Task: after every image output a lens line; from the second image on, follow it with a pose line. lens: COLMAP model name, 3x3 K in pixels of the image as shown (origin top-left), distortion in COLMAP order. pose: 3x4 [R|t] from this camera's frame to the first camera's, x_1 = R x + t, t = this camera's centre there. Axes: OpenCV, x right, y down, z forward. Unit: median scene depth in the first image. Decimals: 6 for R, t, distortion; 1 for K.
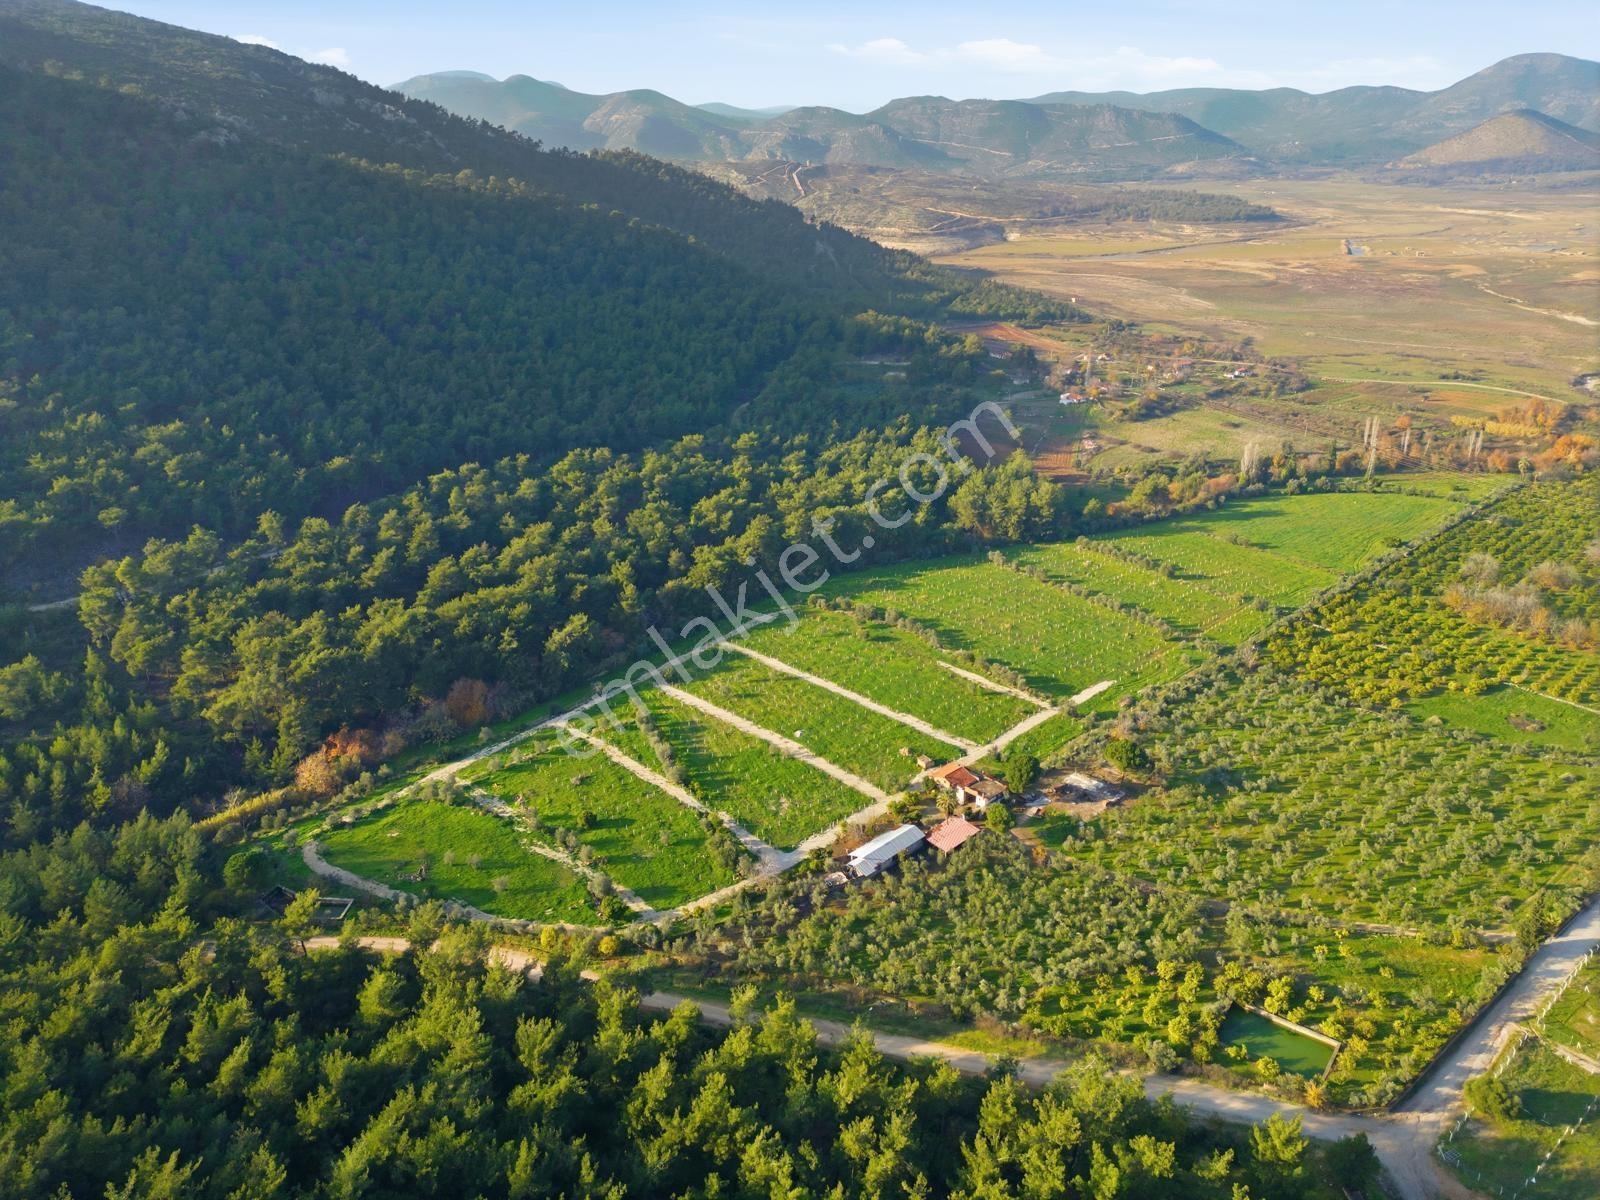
lens RADIAL K [[1118.9, 0, 801.1], [0, 1118.9, 593.3], [0, 0, 1]] dist [0.077553, -0.074694]
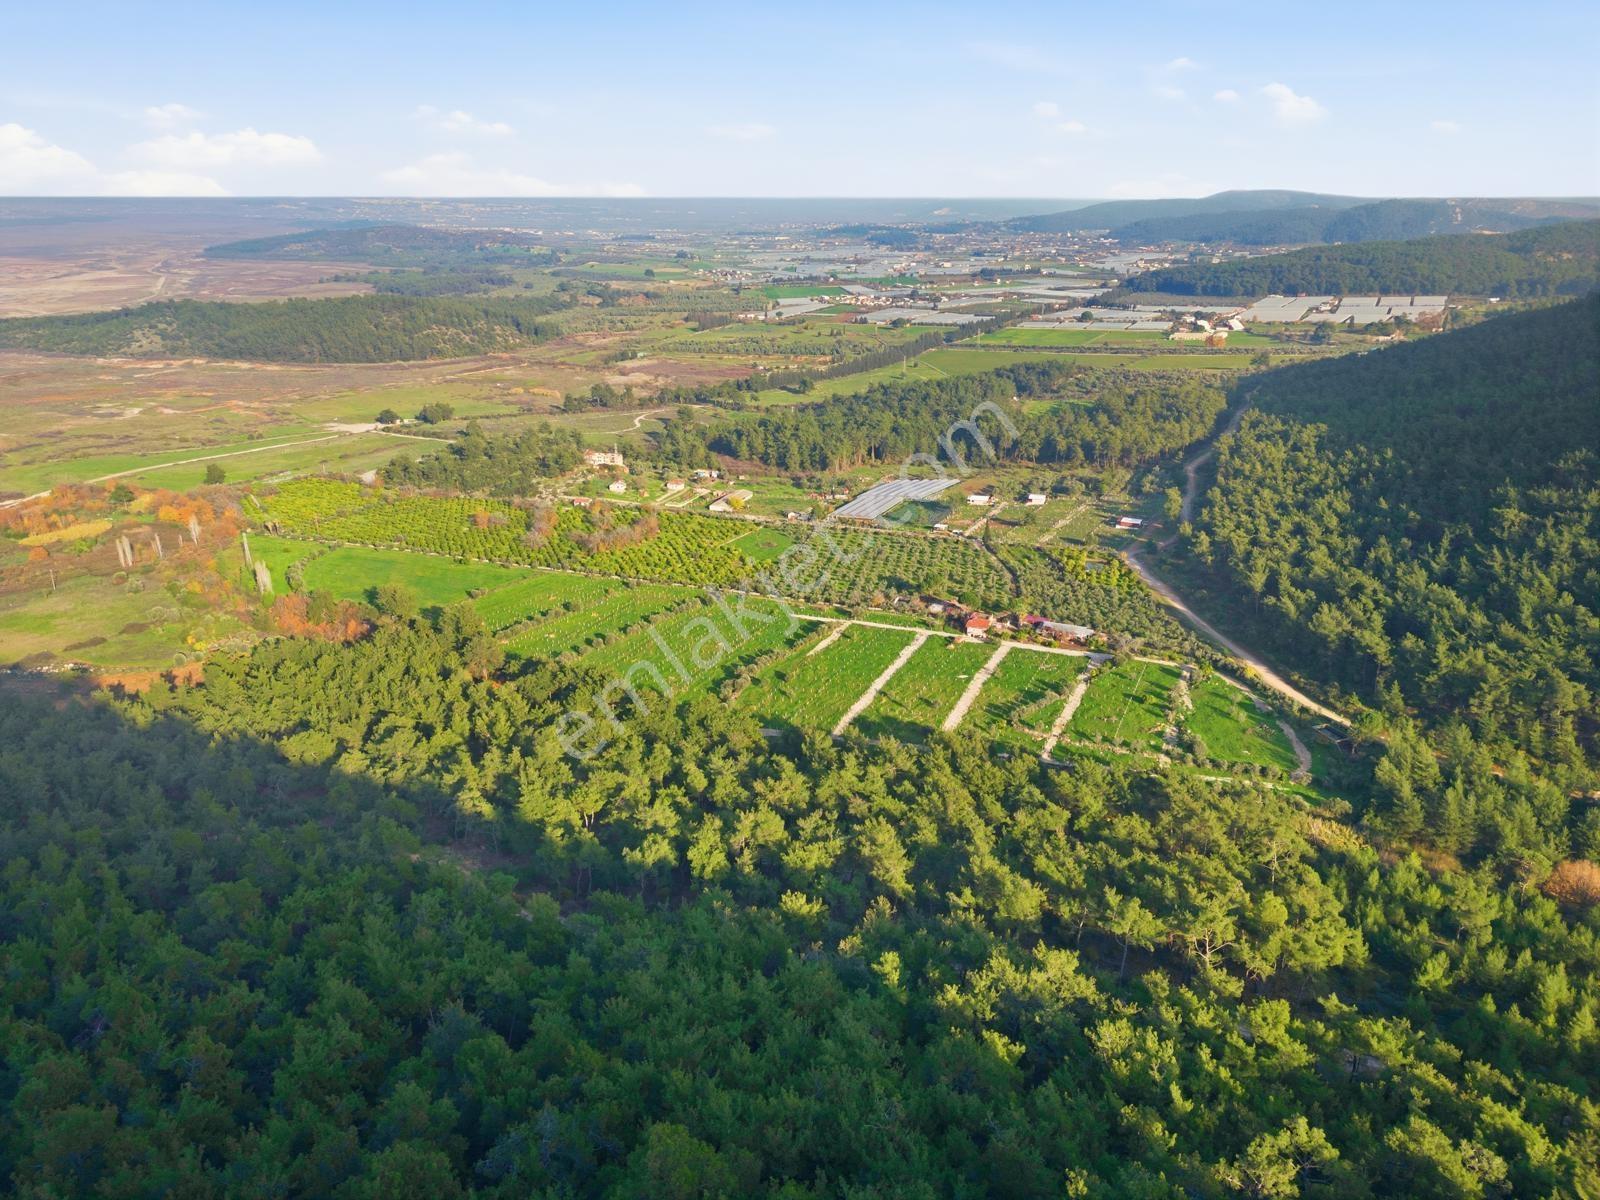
lens RADIAL K [[1118.9, 0, 804.6], [0, 1118.9, 605.4], [0, 0, 1]] dist [0.077553, -0.074694]
pose [[-0.374350, -0.297198, 0.878371, -0.513236], [0.355963, 0.828617, 0.432070, -0.282291], [-0.856243, 0.474413, -0.204402, 0.645751]]
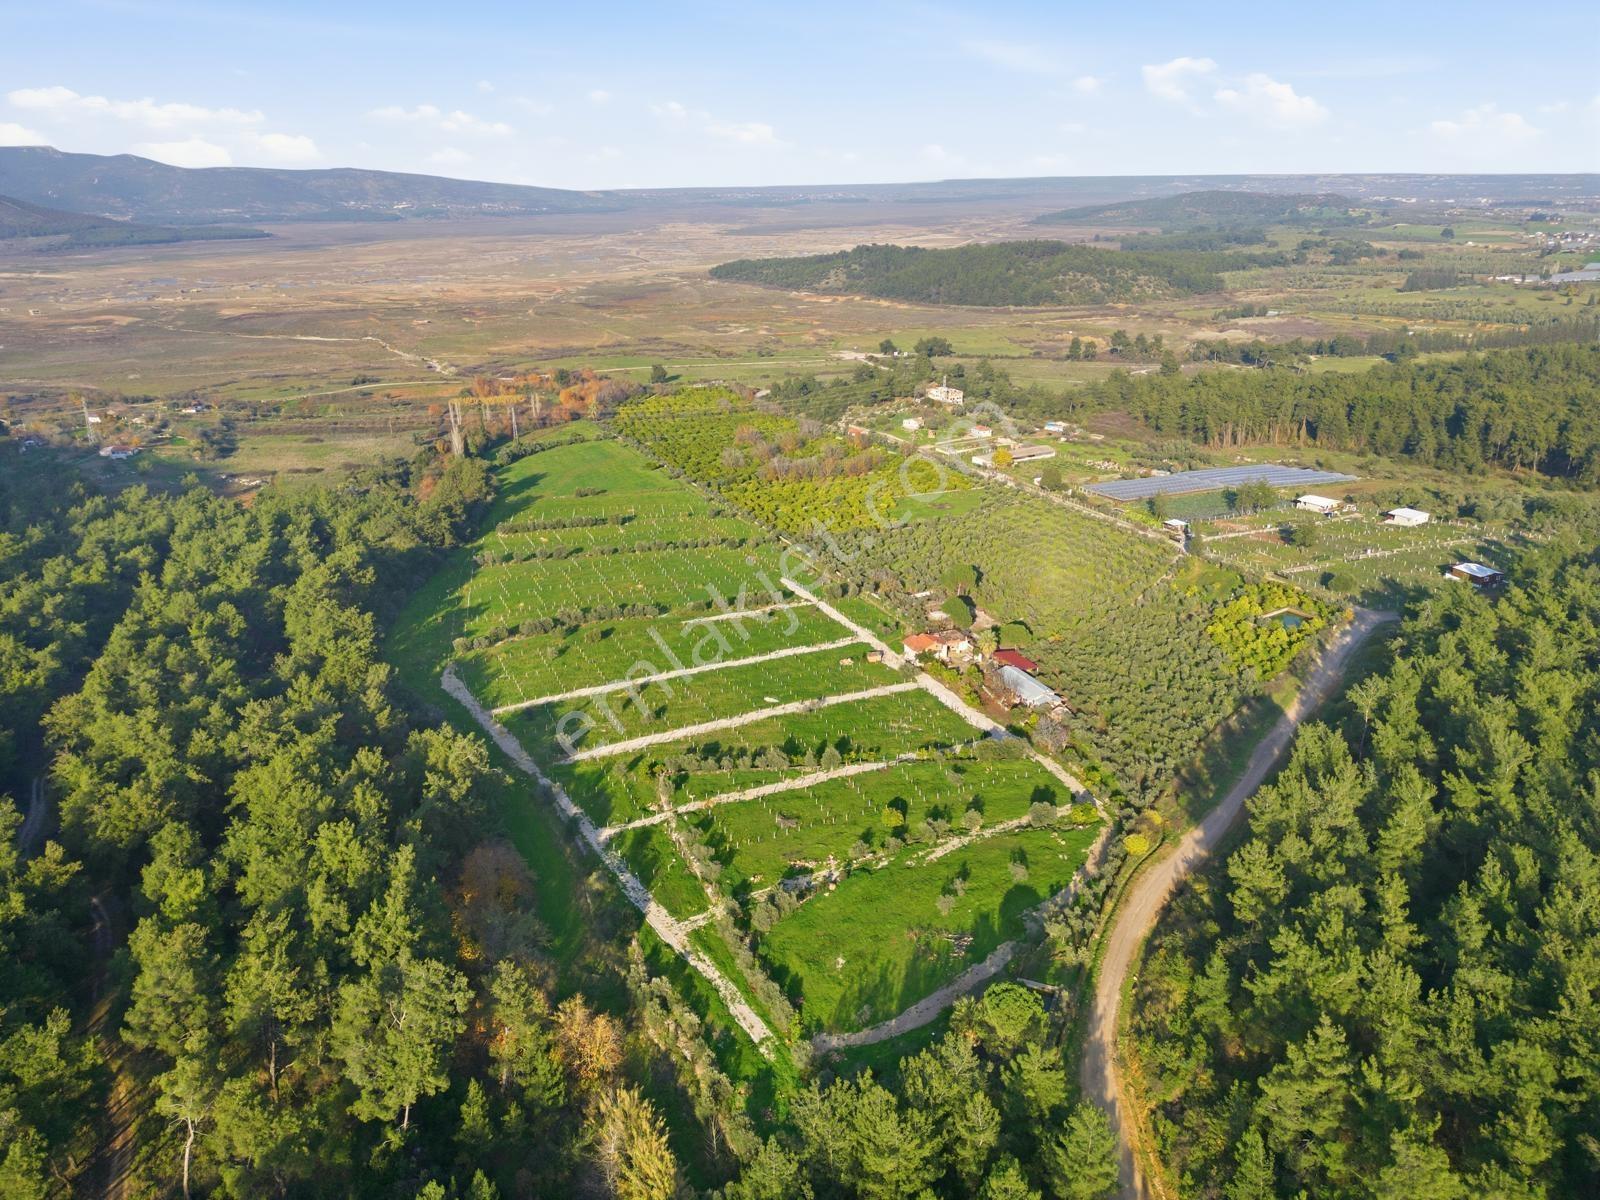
lens RADIAL K [[1118.9, 0, 807.9], [0, 1118.9, 600.9], [0, 0, 1]] dist [0.077553, -0.074694]
pose [[0.344814, -0.310173, 0.885944, -0.351655], [0.360664, 0.915157, 0.180028, -0.045701], [-0.866617, 0.257452, 0.427427, 0.259863]]
